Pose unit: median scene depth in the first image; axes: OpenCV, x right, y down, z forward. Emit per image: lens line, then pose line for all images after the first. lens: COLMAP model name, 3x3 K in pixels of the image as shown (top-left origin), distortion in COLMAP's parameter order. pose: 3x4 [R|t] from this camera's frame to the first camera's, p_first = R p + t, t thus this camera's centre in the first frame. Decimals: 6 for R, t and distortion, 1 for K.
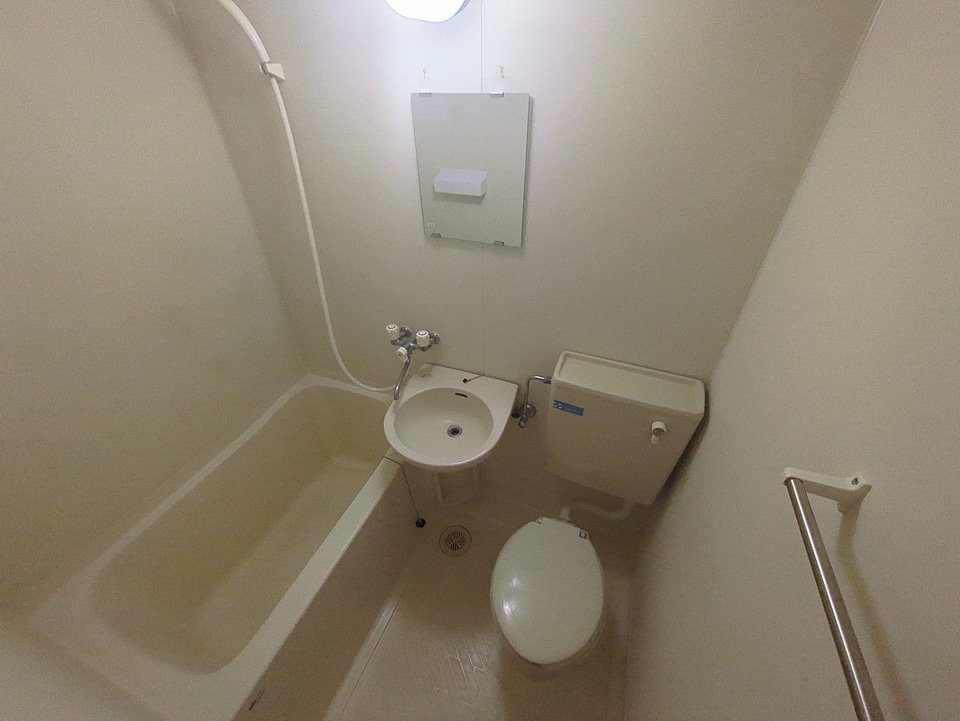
lens RADIAL K [[382.6, 0, 483.3], [0, 382.6, 353.6], [0, 0, 1]] dist [-0.003552, -0.000071]
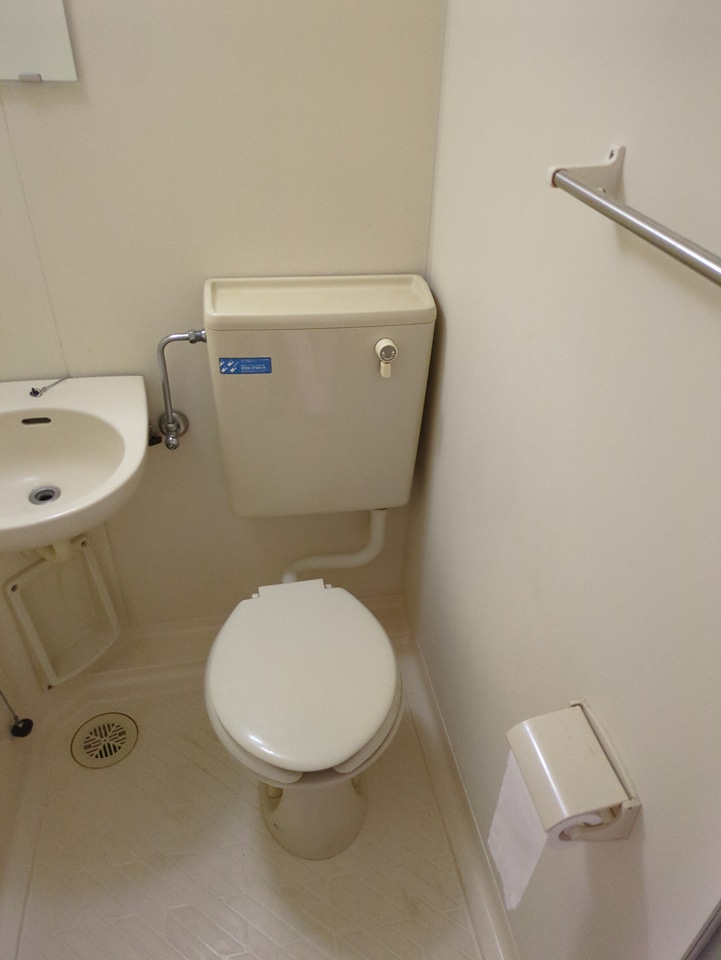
lens RADIAL K [[710.0, 0, 383.9], [0, 710.0, 482.4], [0, 0, 1]] dist [0.024493, -0.008968]
pose [[0.837925, -0.279021, 0.469072, -0.142662], [0.286820, 0.956317, 0.056493, 0.274482], [-0.464345, 0.087202, 0.881351, -0.040610]]
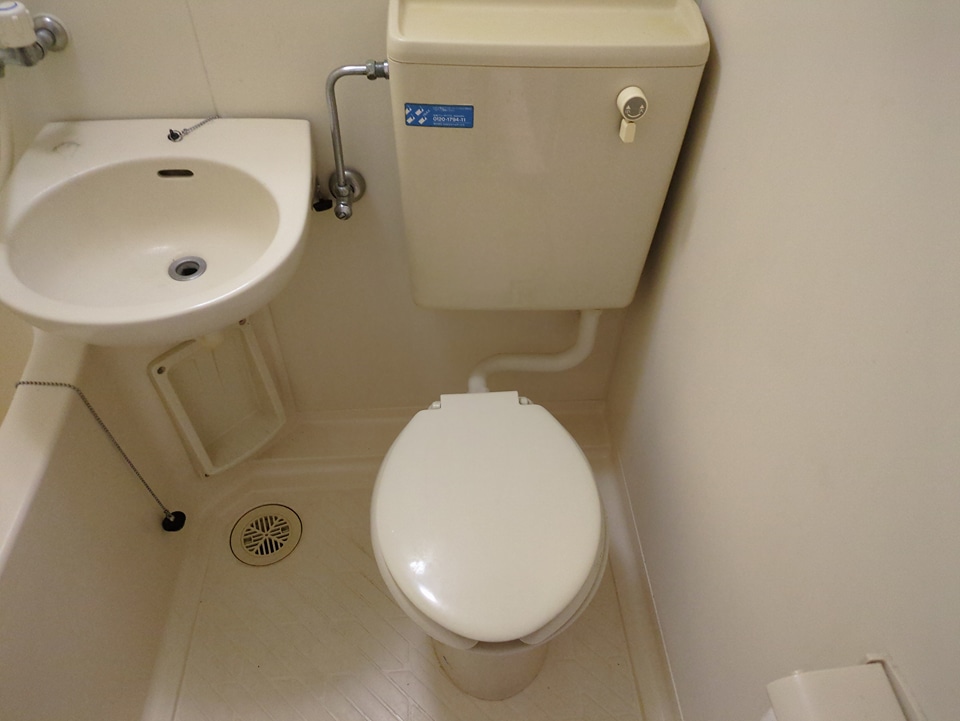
lens RADIAL K [[710.0, 0, 496.6], [0, 710.0, 369.3], [0, 0, 1]] dist [0.024493, -0.008968]
pose [[0.902507, -0.284256, 0.323543, -0.056364], [0.222675, 0.951024, 0.214405, 0.226073], [-0.368643, -0.121457, 0.921602, 0.168069]]
